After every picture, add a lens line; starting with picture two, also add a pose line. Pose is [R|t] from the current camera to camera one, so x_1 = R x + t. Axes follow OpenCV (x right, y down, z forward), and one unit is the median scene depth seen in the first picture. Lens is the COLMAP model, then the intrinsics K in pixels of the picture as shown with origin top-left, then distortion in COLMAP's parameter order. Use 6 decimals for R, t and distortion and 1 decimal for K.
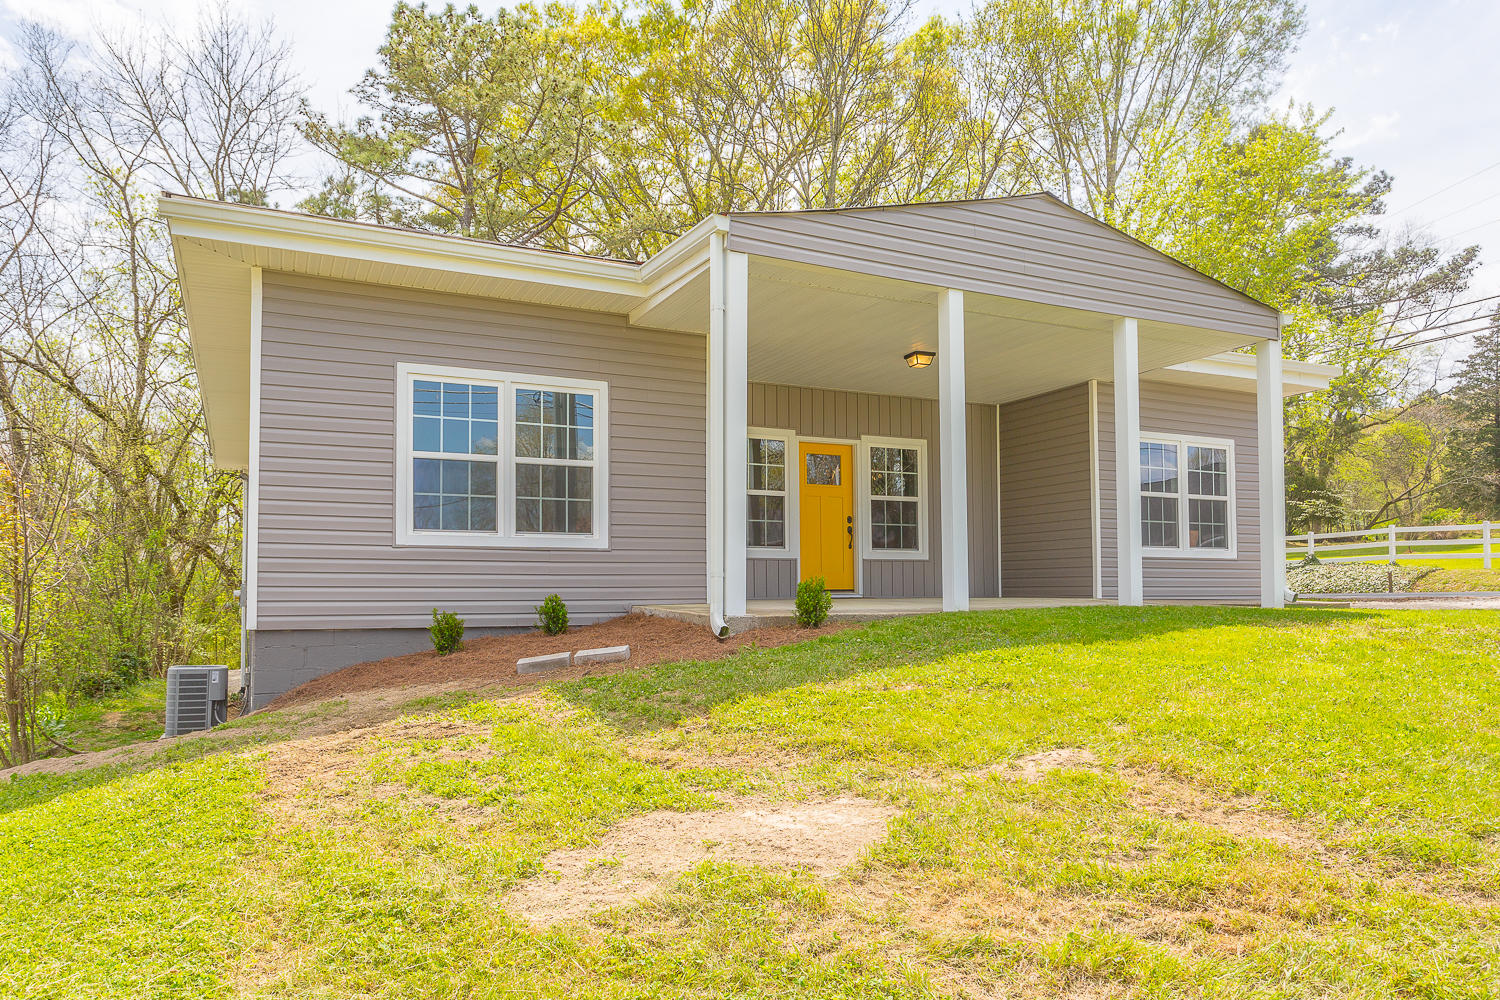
lens RADIAL K [[967.9, 0, 749.6], [0, 967.9, 509.5], [0, 0, 1]] dist [0.030565, -0.001095]
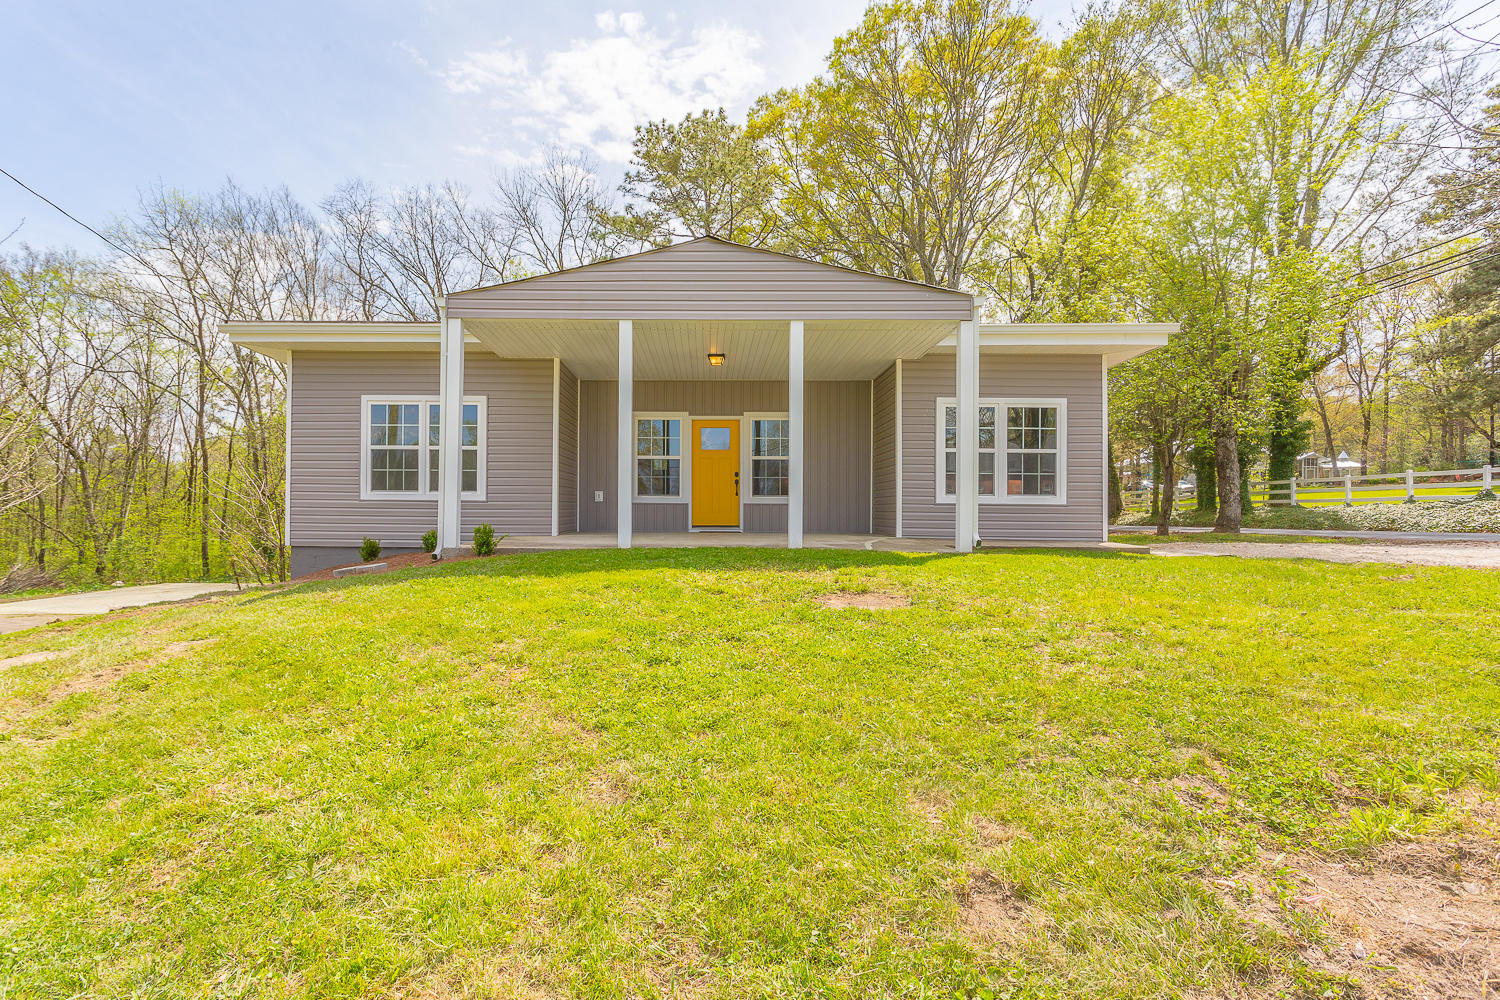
lens RADIAL K [[728.6, 0, 746.7], [0, 728.6, 494.2], [0, 0, 1]] dist [-0.002257, 0.001746]
pose [[0.893017, 0.001609, -0.450020, 0.605026], [0.026521, 0.998067, 0.056196, -0.020240], [0.449241, -0.062119, 0.891249, 0.092470]]
